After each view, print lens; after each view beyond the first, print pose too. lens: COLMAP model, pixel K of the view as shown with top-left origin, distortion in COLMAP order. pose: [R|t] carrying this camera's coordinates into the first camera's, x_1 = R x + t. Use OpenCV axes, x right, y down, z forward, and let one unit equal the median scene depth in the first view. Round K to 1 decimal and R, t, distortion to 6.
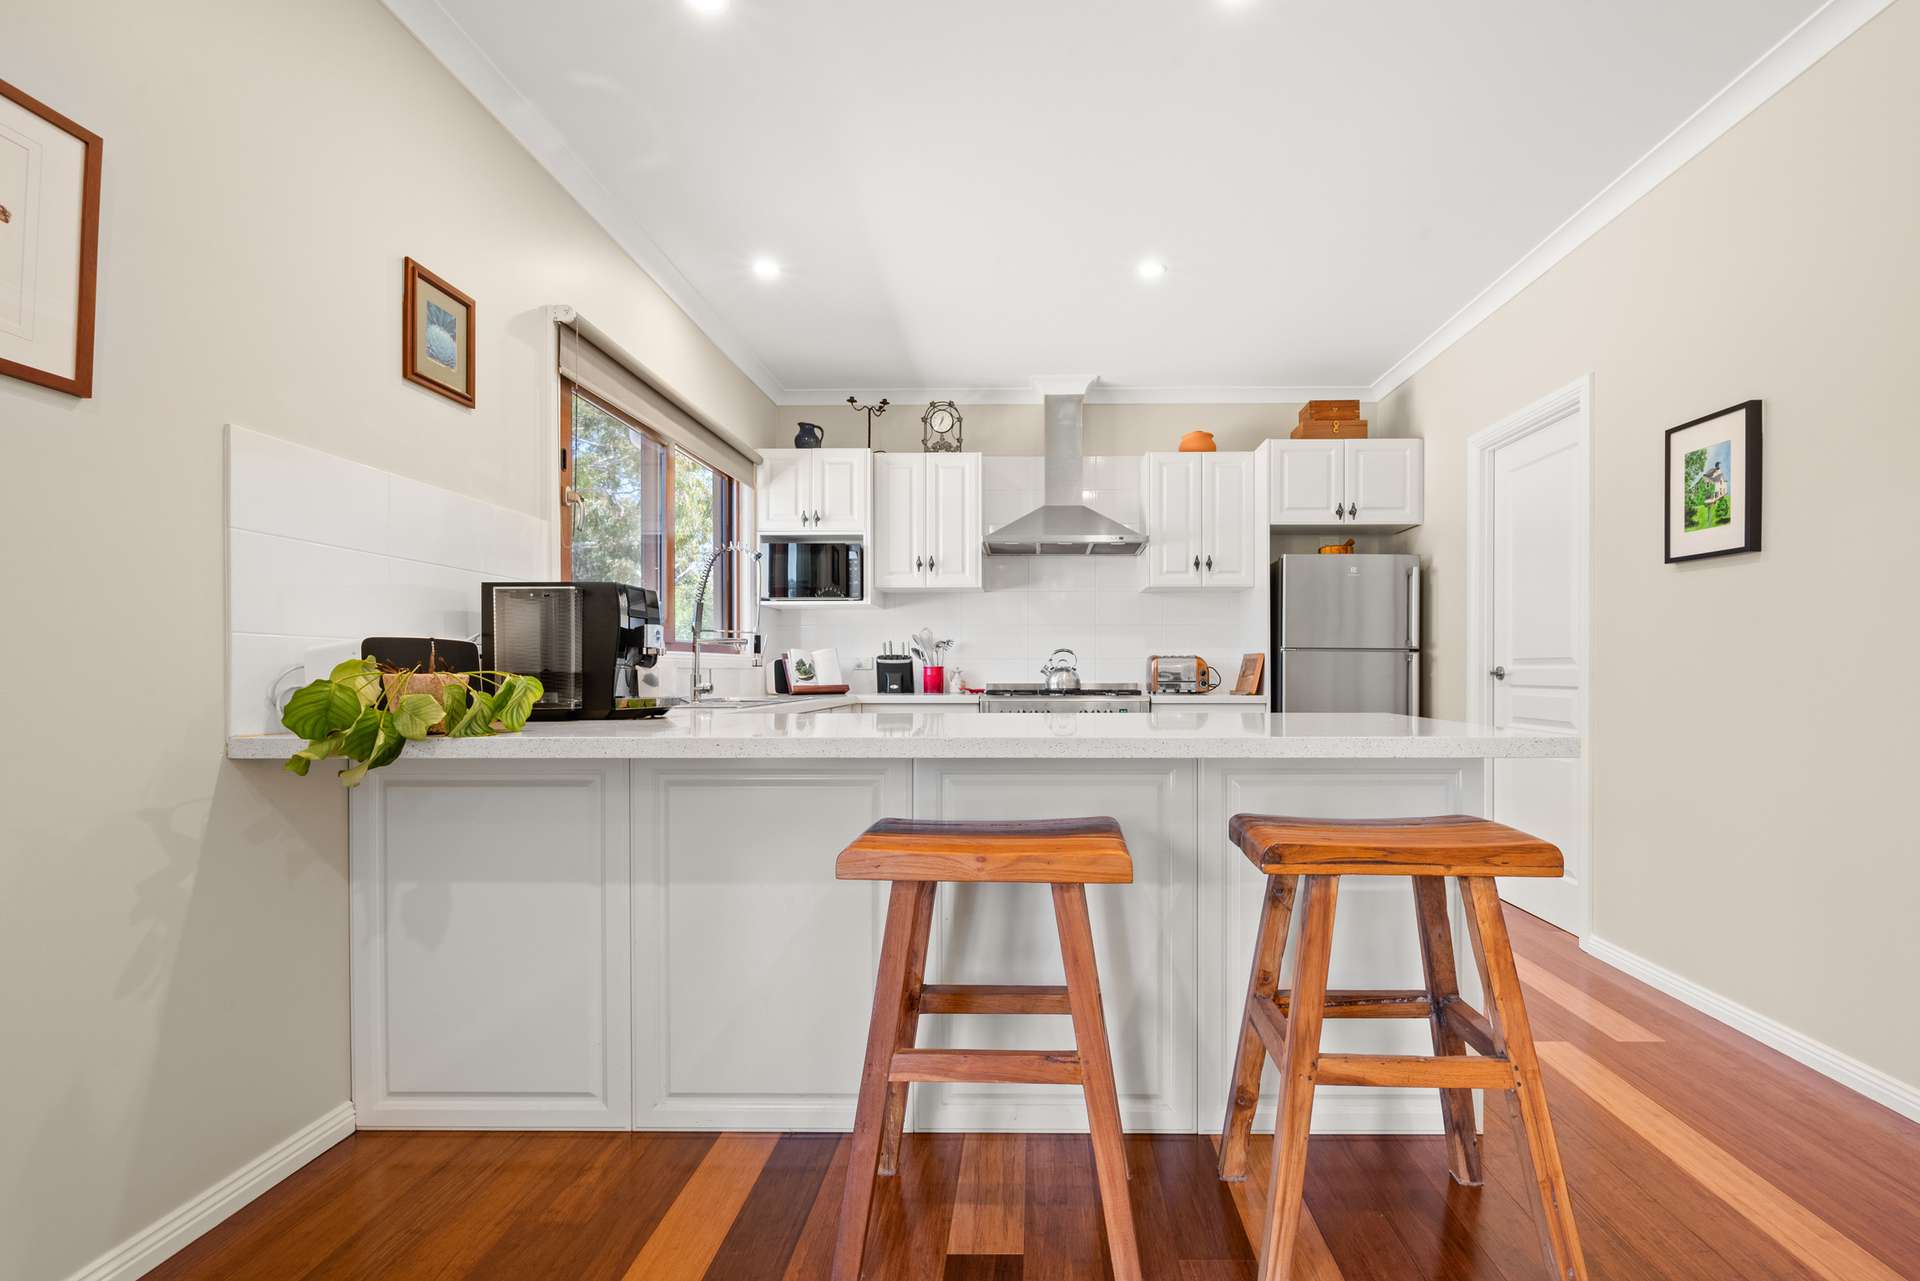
lens RADIAL K [[850.4, 0, 1030.4], [0, 850.4, 673.8], [0, 0, 1]] dist [-0.002138, -0.001210]
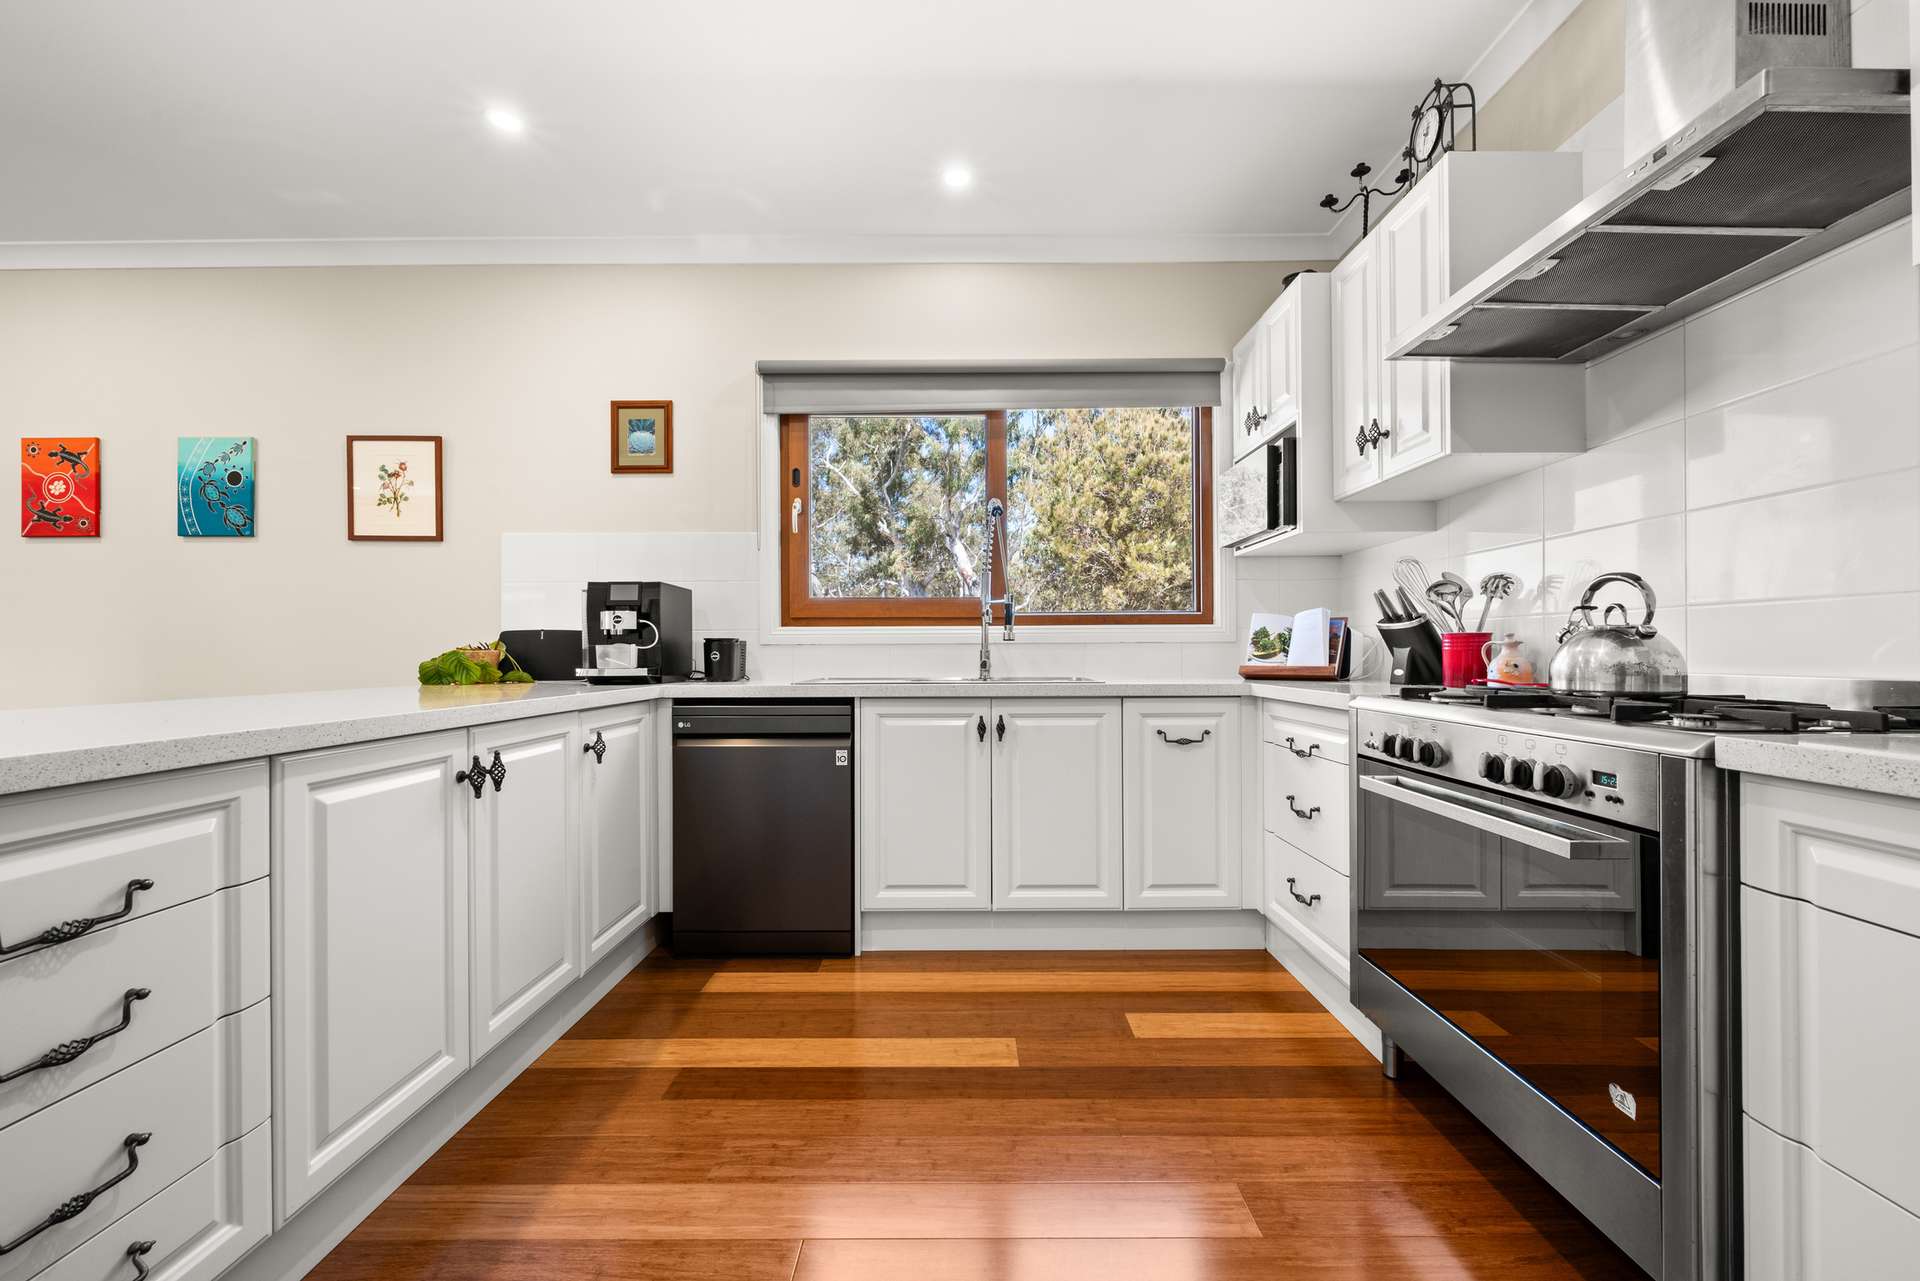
lens RADIAL K [[764.3, 0, 961.5], [0, 764.3, 649.1], [0, 0, 1]] dist [-0.000096, 0.000085]
pose [[0.001923, -0.002199, -0.999996, 0.342250], [0.001594, 0.999996, -0.002196, 0.000965], [0.999997, -0.001589, 0.001926, 0.747875]]
